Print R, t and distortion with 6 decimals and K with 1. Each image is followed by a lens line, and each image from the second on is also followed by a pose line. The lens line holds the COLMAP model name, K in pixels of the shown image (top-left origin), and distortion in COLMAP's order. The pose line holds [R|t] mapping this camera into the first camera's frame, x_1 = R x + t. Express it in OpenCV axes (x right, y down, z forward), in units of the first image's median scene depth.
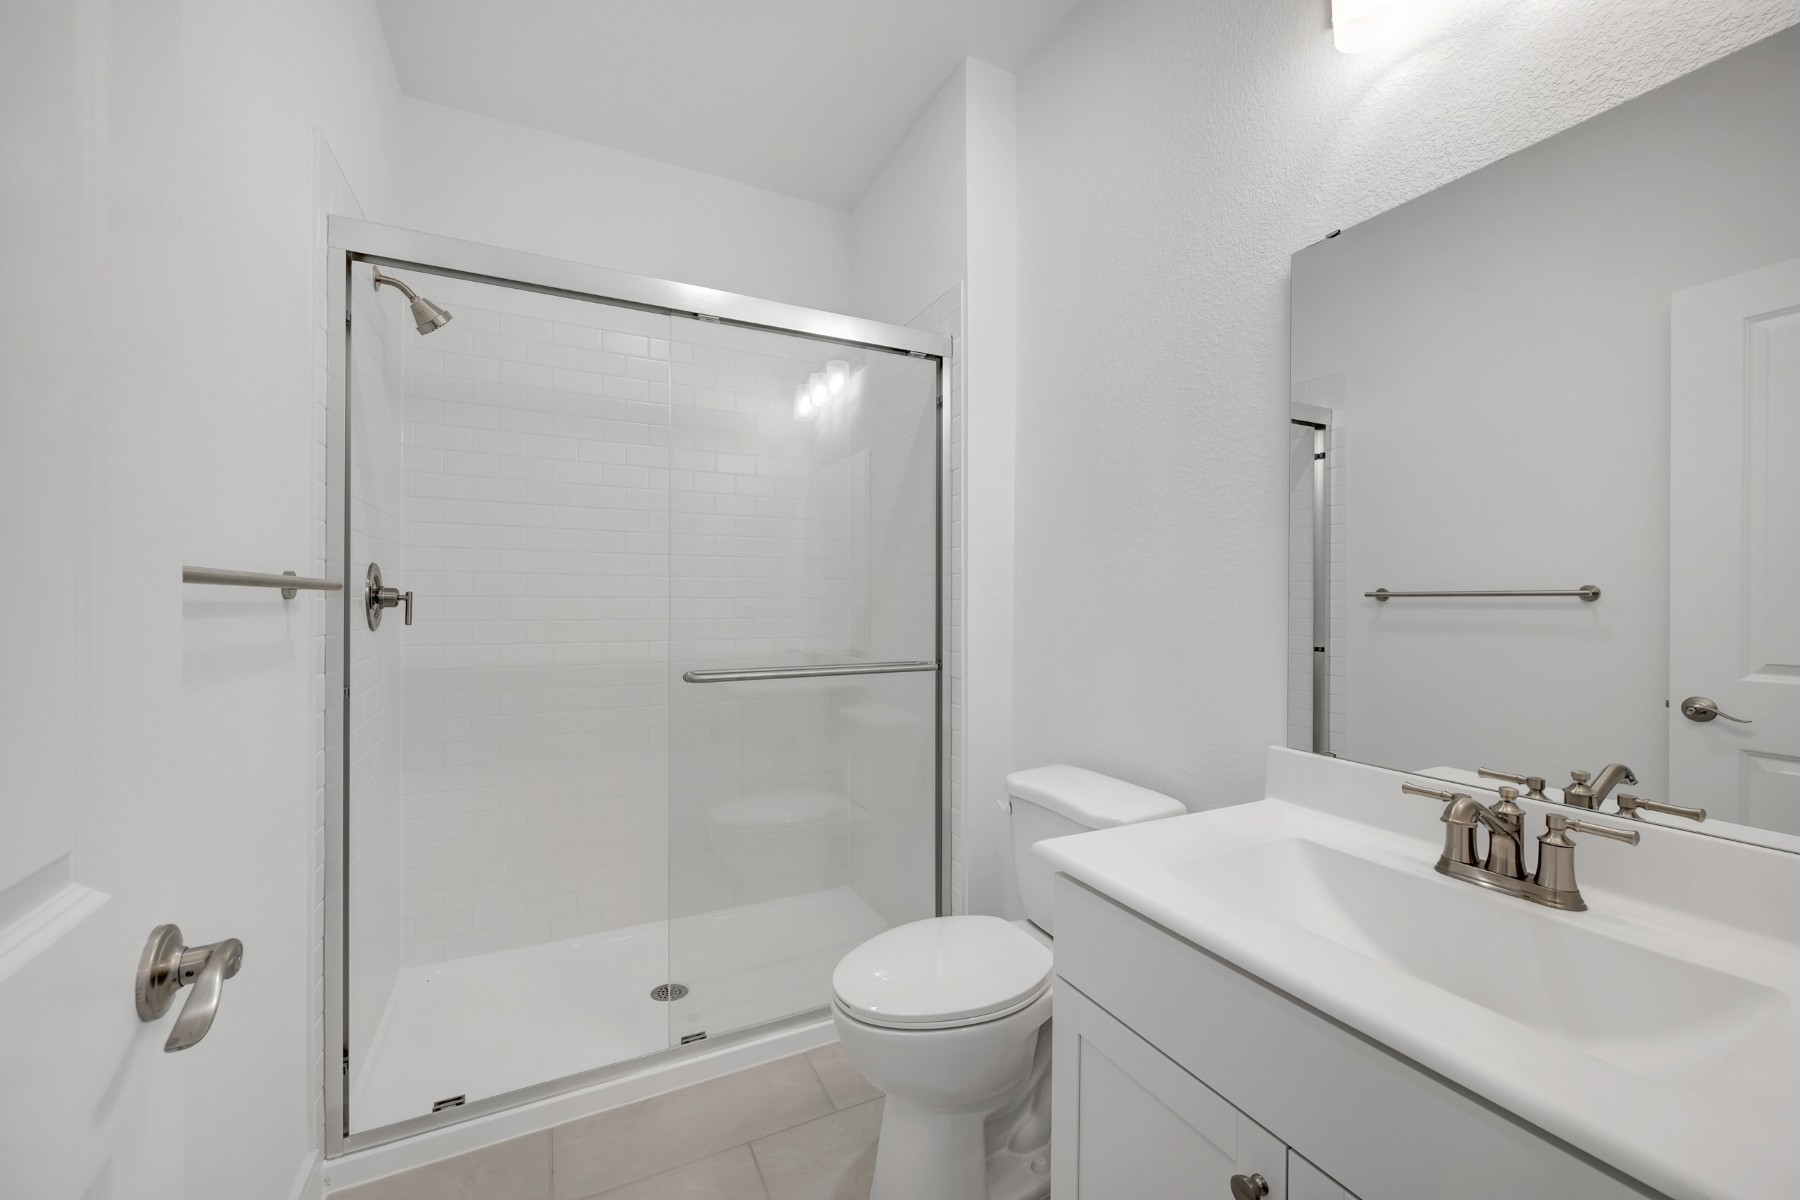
lens RADIAL K [[707.4, 0, 902.2], [0, 707.4, 591.9], [0, 0, 1]] dist [0.000420, 0.000057]
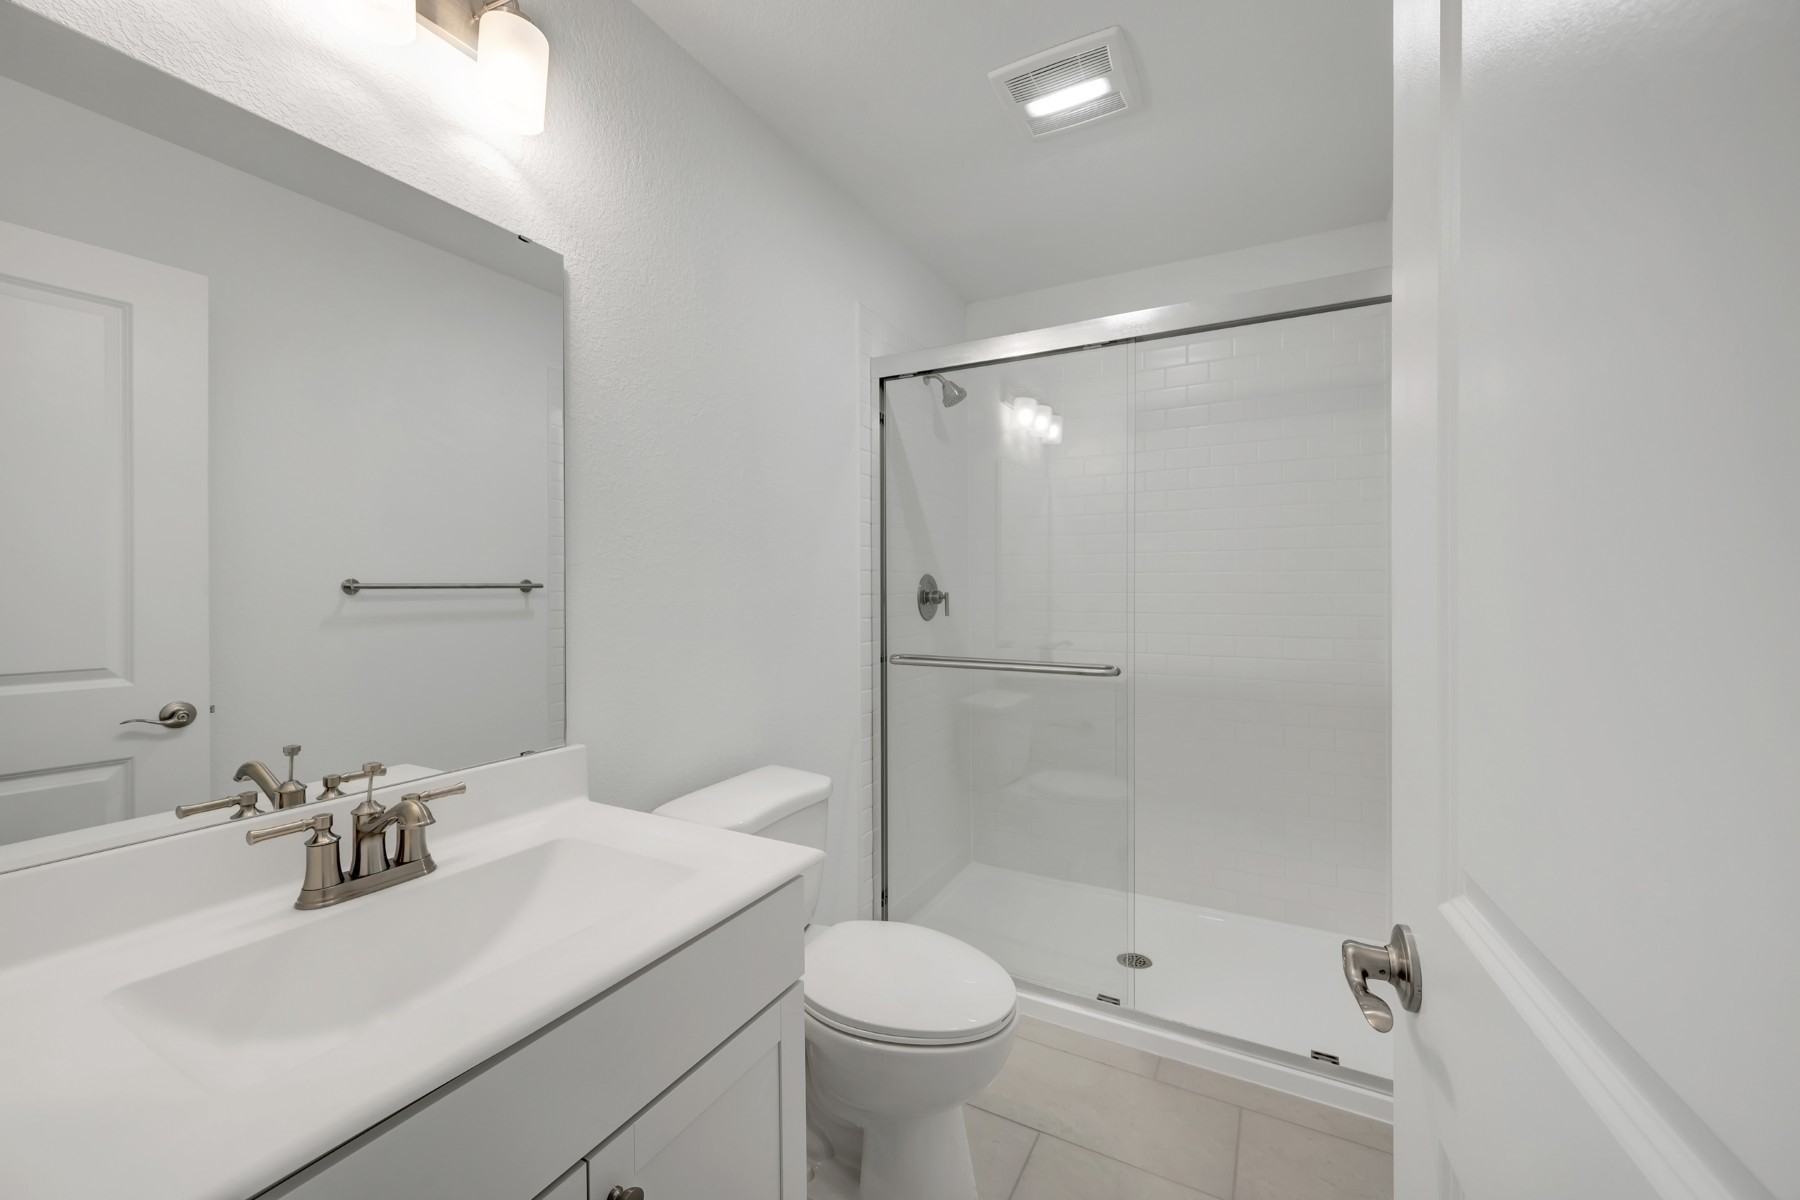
lens RADIAL K [[707.4, 0, 902.2], [0, 707.4, 591.9], [0, 0, 1]] dist [0.000420, 0.000057]
pose [[-0.577573, -0.001251, 0.816338, -0.371493], [-0.001330, 0.999999, 0.000591, 0.009244], [-0.816338, -0.000744, -0.577574, 0.987563]]
